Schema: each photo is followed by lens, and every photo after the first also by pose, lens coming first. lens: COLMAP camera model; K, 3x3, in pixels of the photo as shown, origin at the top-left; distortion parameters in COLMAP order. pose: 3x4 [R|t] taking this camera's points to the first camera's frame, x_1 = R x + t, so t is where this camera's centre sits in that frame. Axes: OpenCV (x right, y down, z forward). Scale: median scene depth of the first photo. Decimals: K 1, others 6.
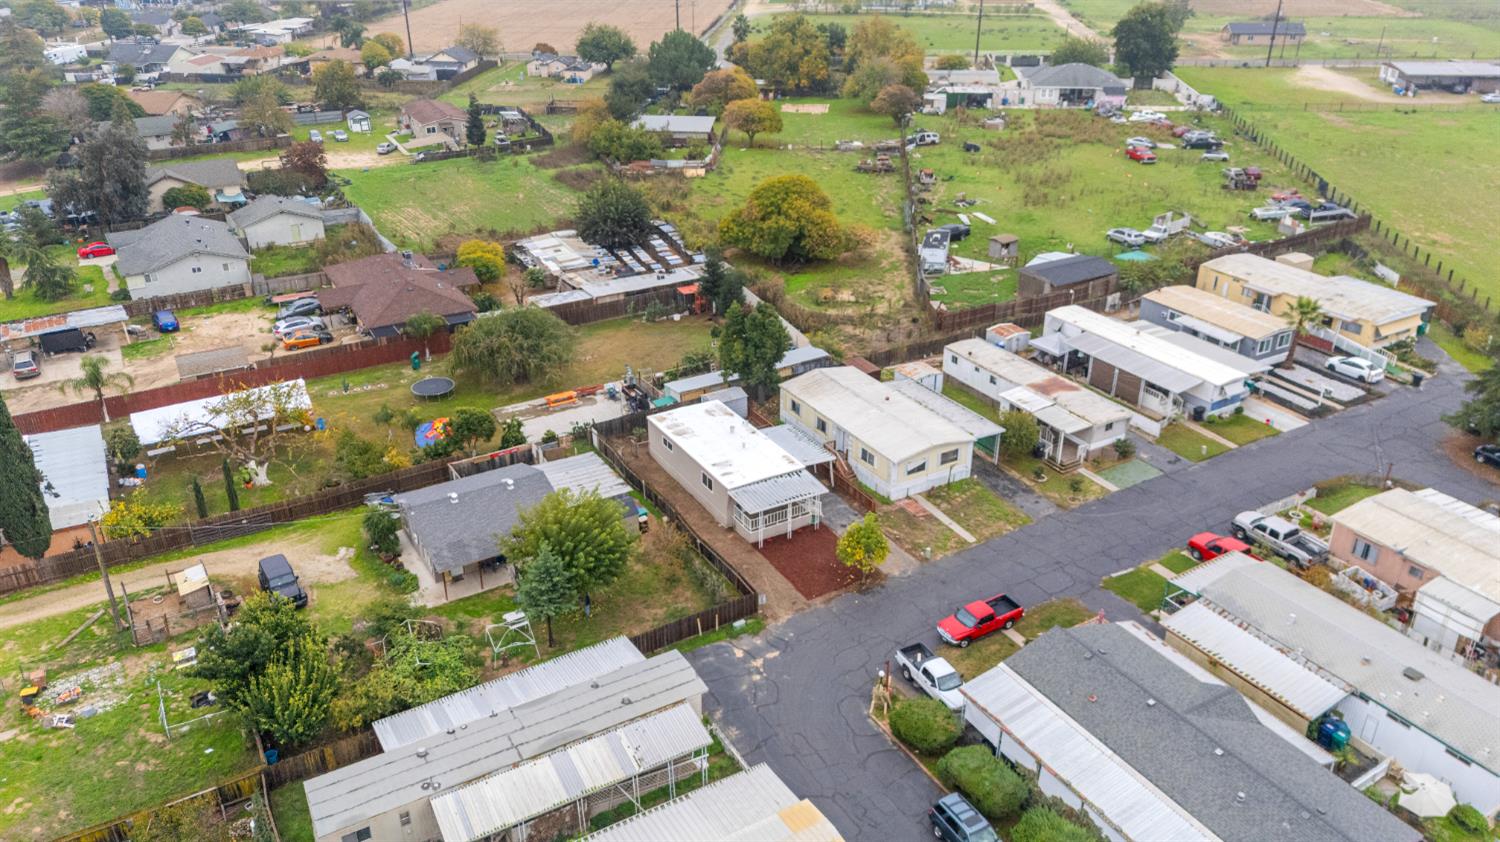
lens RADIAL K [[1101.0, 0, 747.0], [0, 1101.0, 417.7], [0, 0, 1]] dist [0.070047, -0.071009]
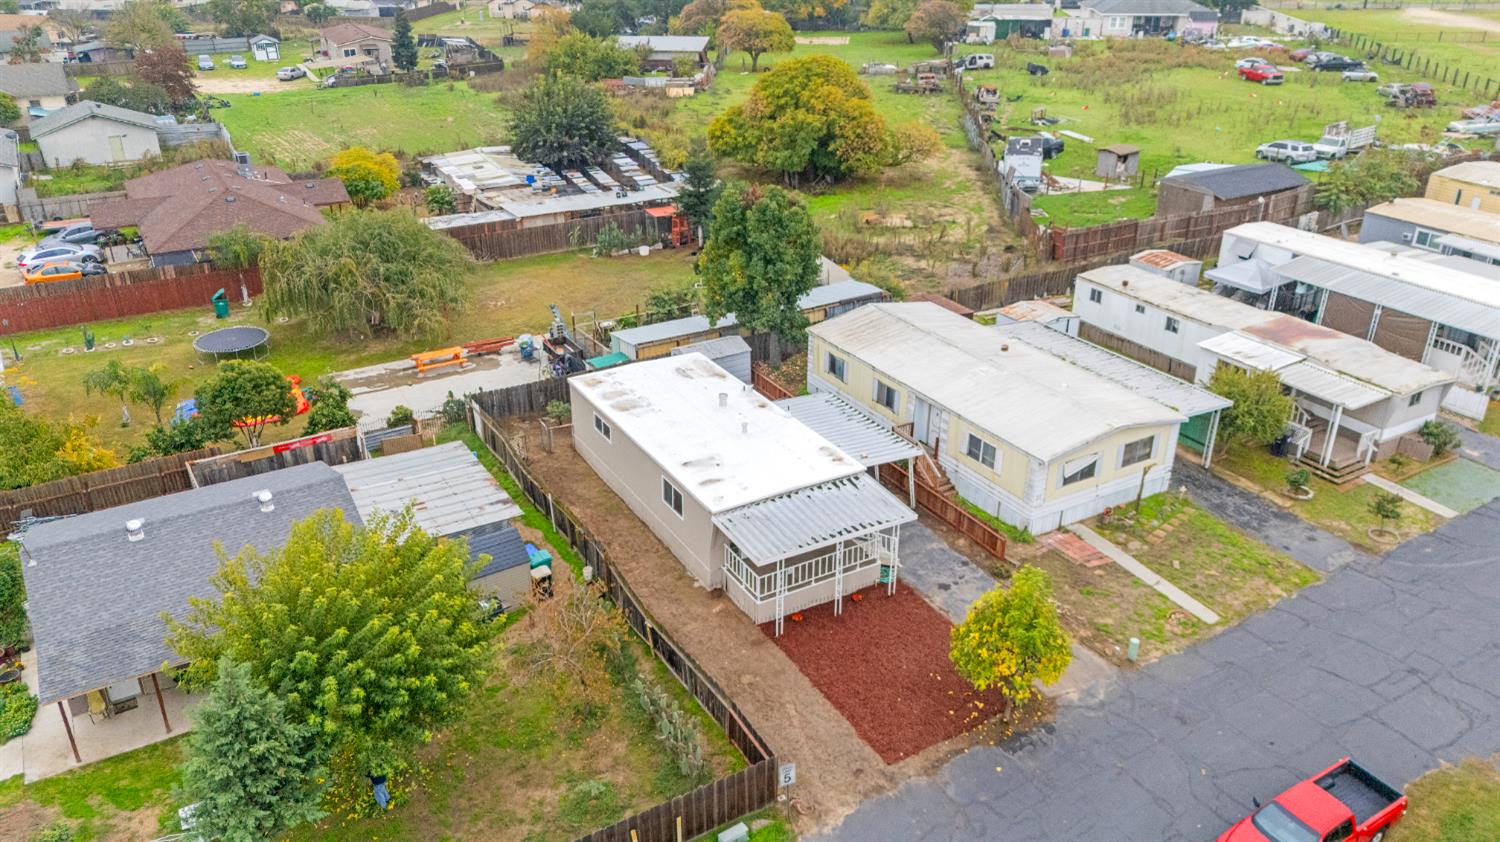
lens RADIAL K [[1101.0, 0, 747.0], [0, 1101.0, 417.7], [0, 0, 1]] dist [0.070047, -0.071009]
pose [[0.999997, 0.002278, -0.000168, -0.001309], [-0.002280, 0.999873, -0.015799, 0.020569], [0.000132, 0.015799, 0.999875, 0.344107]]
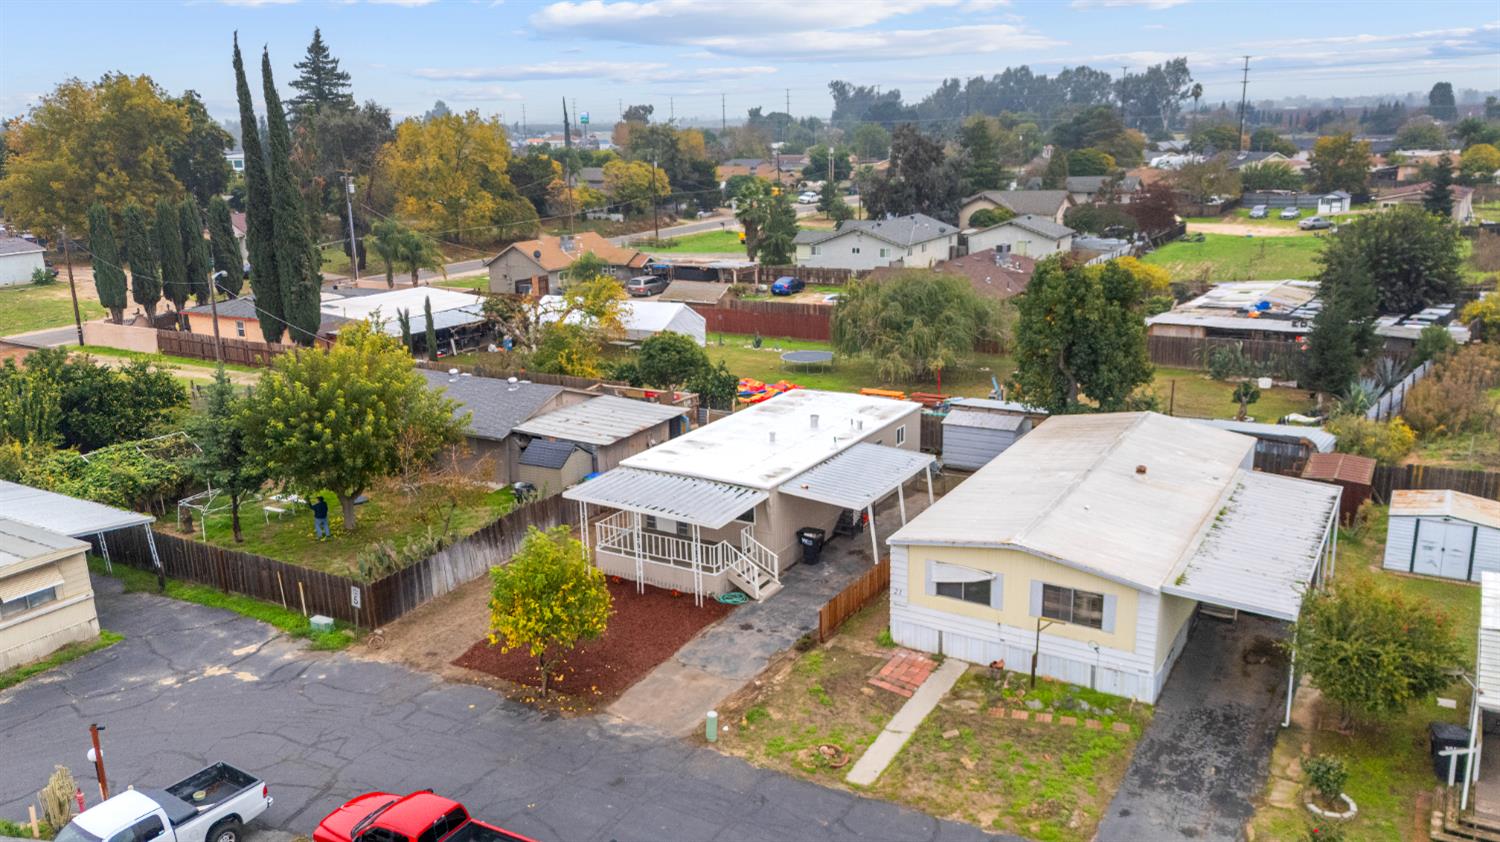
lens RADIAL K [[1153.9, 0, 746.3], [0, 1153.9, 416.2], [0, 0, 1]] dist [0.072886, -0.088823]
pose [[0.472989, 0.206797, -0.856456, 0.324569], [-0.365327, 0.930597, 0.022942, 0.005742], [0.801759, 0.302035, 0.515710, 0.507126]]
